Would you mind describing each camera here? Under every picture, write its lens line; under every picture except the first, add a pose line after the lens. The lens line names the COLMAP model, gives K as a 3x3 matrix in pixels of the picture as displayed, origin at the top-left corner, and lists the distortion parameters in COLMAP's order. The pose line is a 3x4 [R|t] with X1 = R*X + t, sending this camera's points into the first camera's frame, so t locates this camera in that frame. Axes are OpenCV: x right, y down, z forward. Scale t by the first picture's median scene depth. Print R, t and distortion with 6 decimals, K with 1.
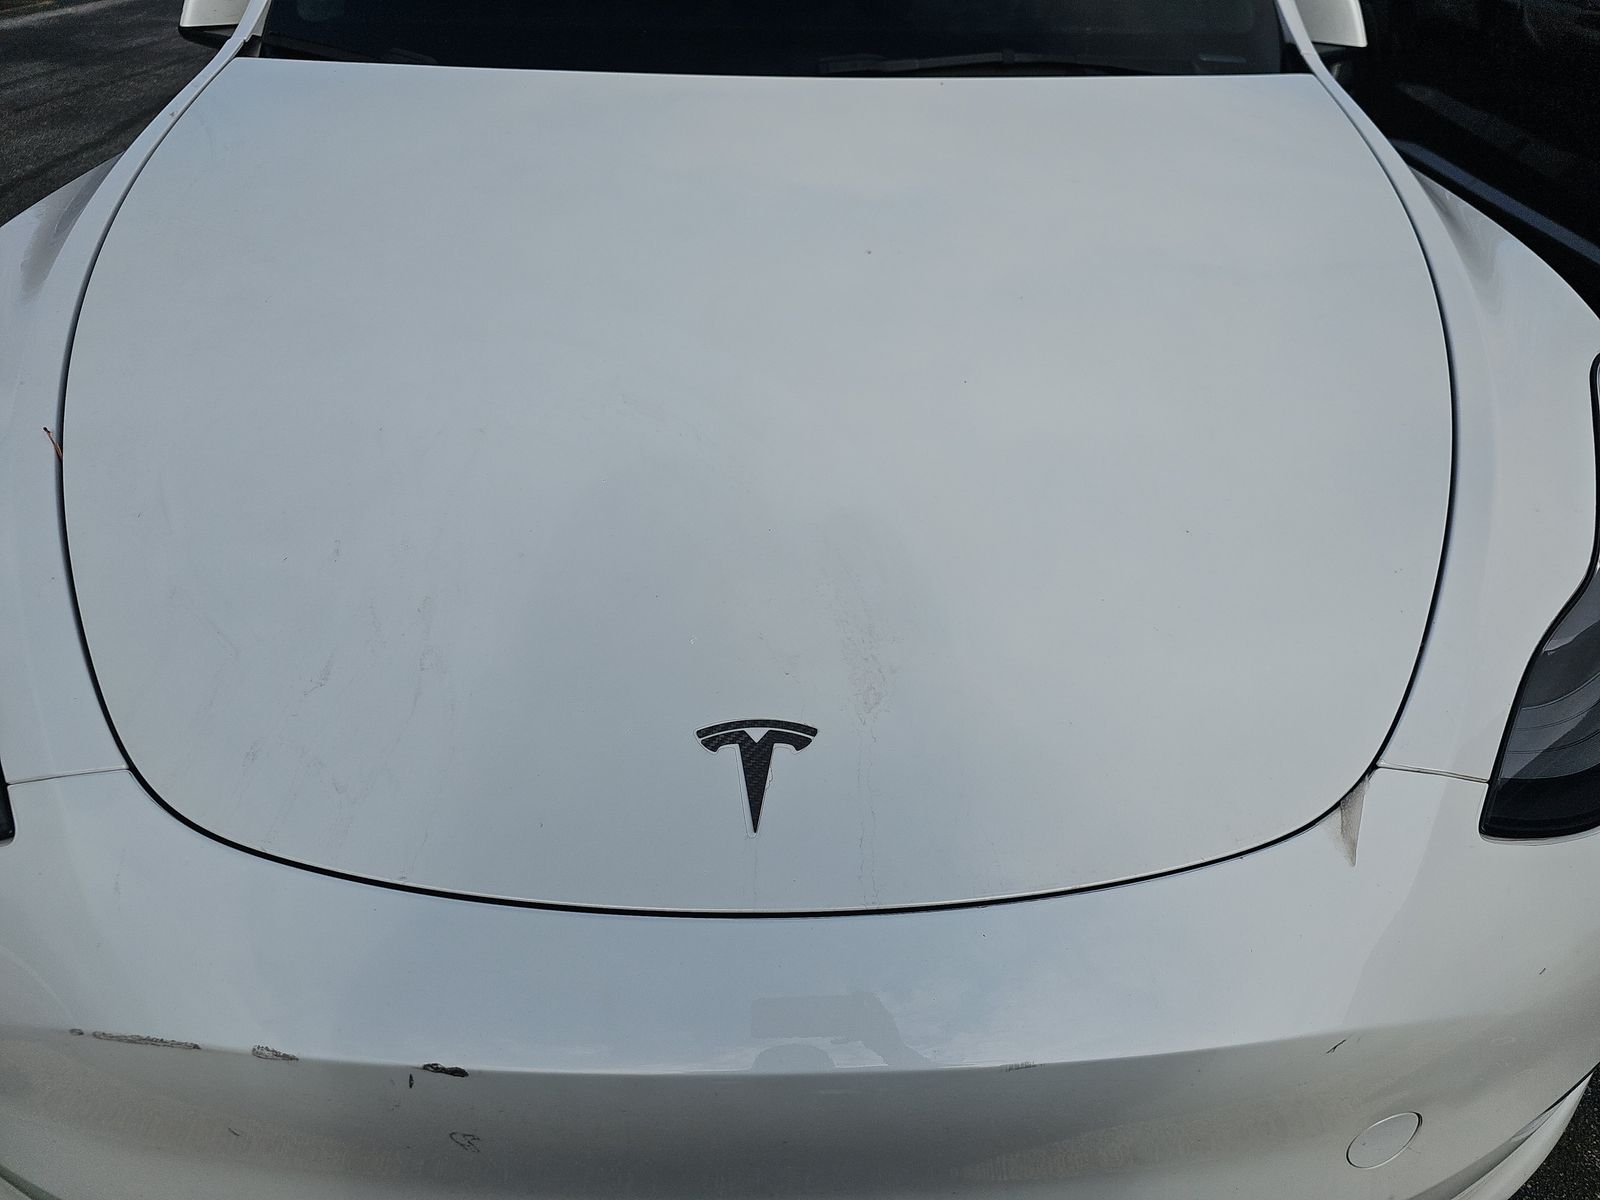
lens RADIAL K [[1102.0, 0, 800.0], [0, 1102.0, 600.0], [0, 0, 1]] dist [-0.007441, -0.003492]
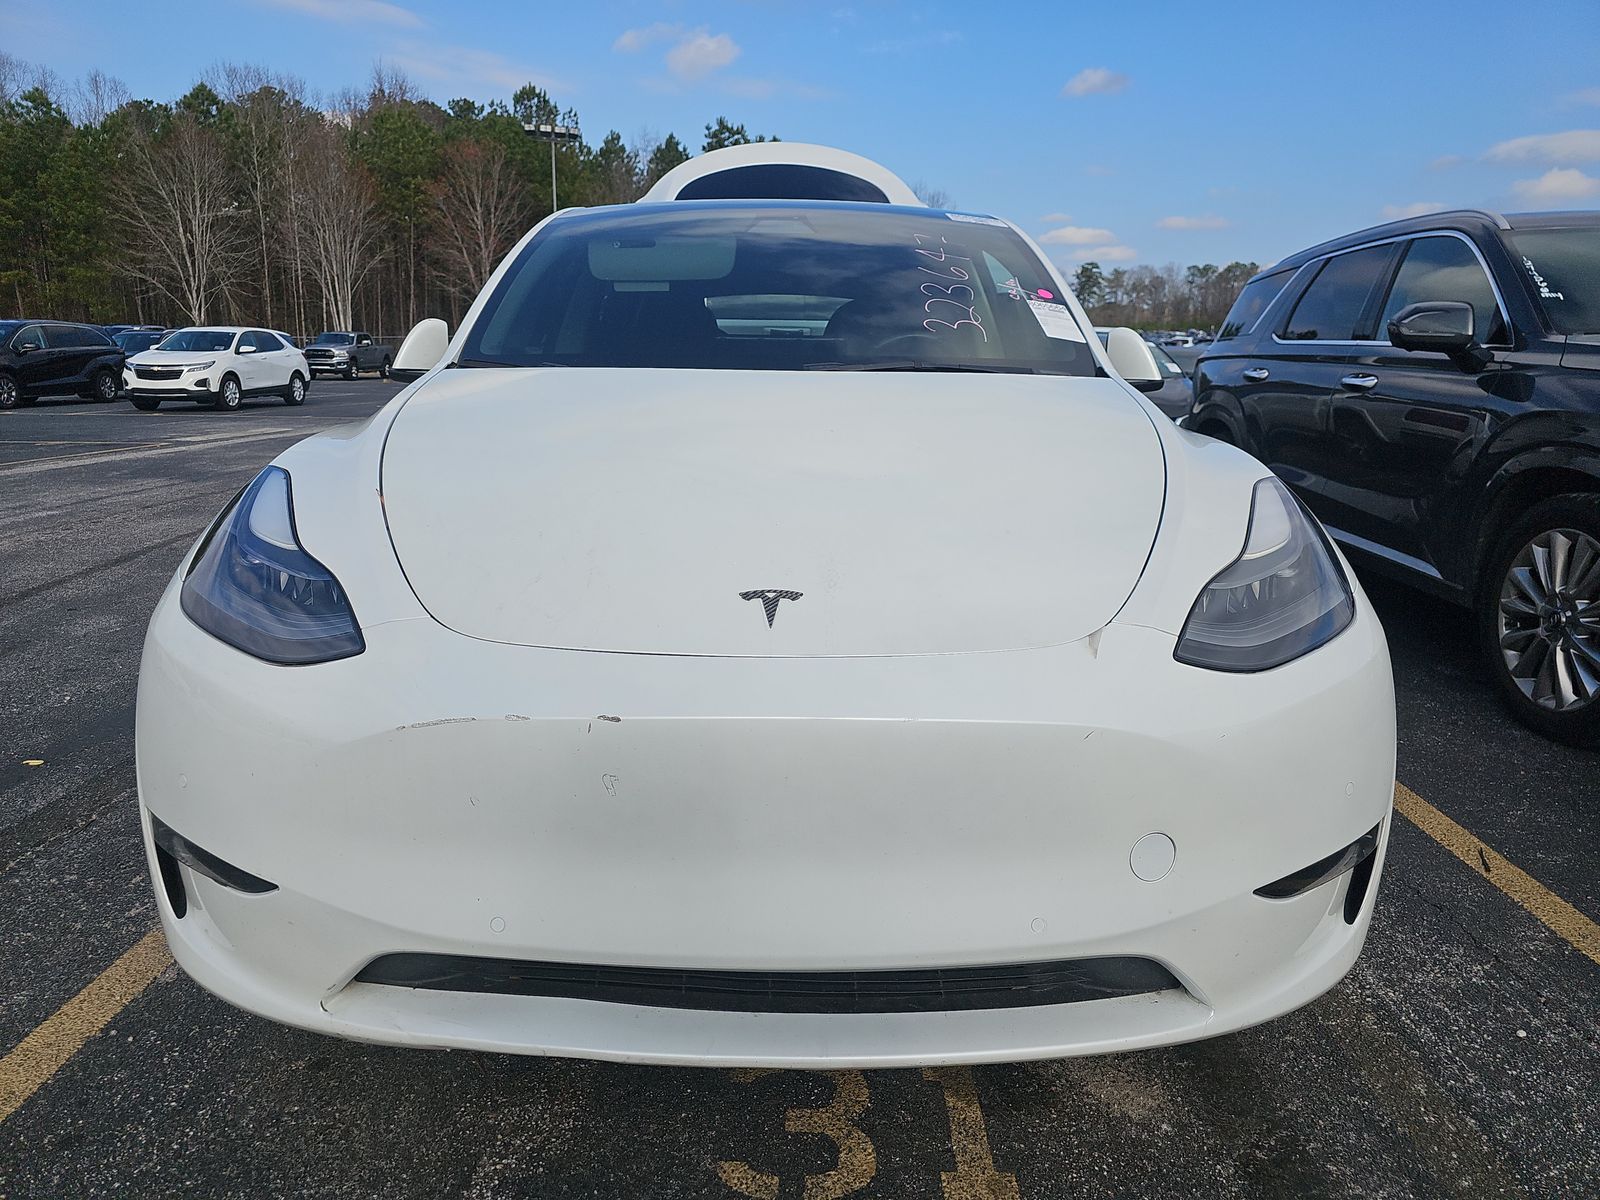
lens RADIAL K [[1078.5, 0, 800.0], [0, 1078.5, 600.0], [0, 0, 1]] dist [0.049755, -0.050169]
pose [[0.999963, -0.005826, 0.006394, -0.001041], [0.007767, 0.930100, -0.367225, 0.765400], [-0.003807, 0.367261, 0.930110, -0.678888]]
